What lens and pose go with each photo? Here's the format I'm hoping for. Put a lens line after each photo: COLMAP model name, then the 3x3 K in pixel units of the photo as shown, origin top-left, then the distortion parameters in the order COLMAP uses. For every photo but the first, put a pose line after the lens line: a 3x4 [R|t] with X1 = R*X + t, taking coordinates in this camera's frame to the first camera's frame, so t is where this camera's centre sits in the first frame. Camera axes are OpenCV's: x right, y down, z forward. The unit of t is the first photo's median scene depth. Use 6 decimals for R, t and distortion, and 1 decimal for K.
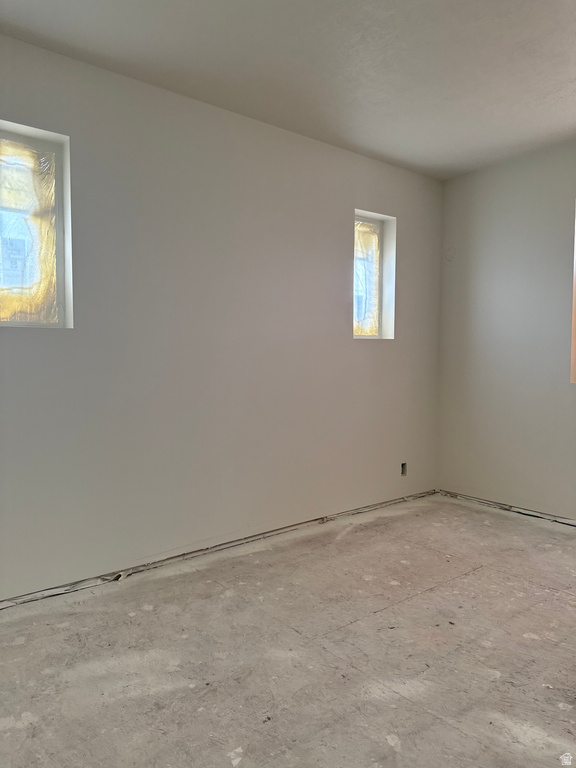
lens RADIAL K [[531.1, 0, 297.7], [0, 531.1, 384.1], [0, 0, 1]] dist [0.048477, -0.076273]
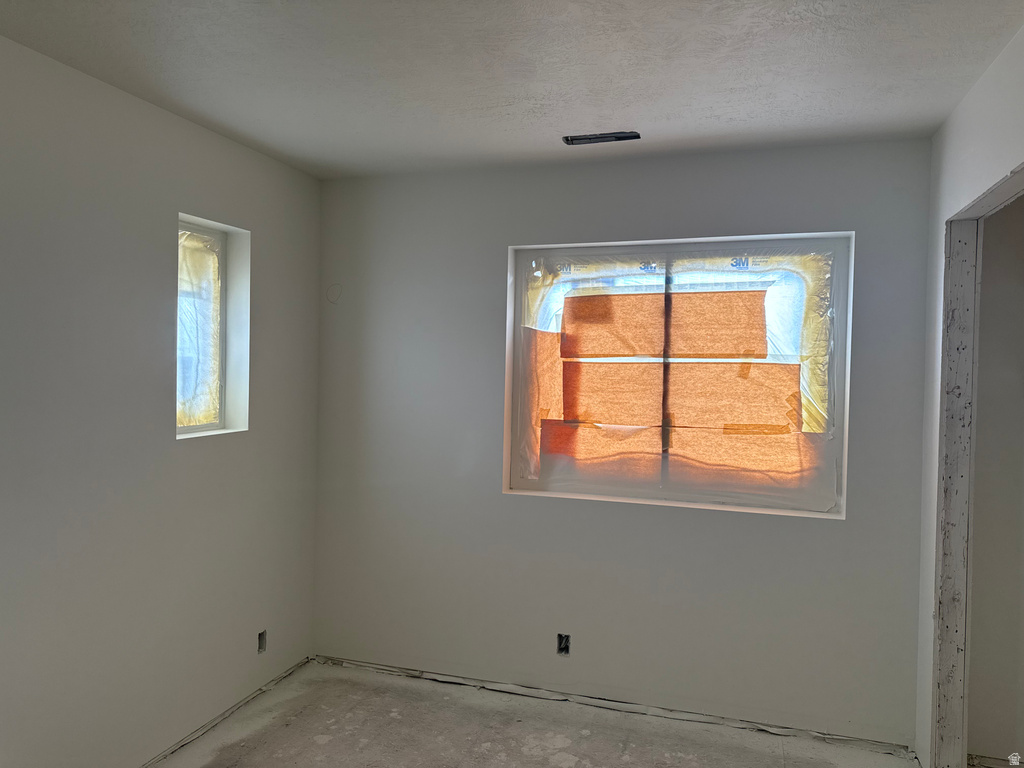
lens RADIAL K [[708.1, 0, 508.6], [0, 708.1, 385.6], [0, 0, 1]] dist [0.048477, -0.076273]
pose [[0.837991, 0.011963, 0.545552, -0.013834], [0.009543, 0.999286, -0.036570, -0.102063], [-0.545600, 0.035851, 0.837279, 0.149824]]
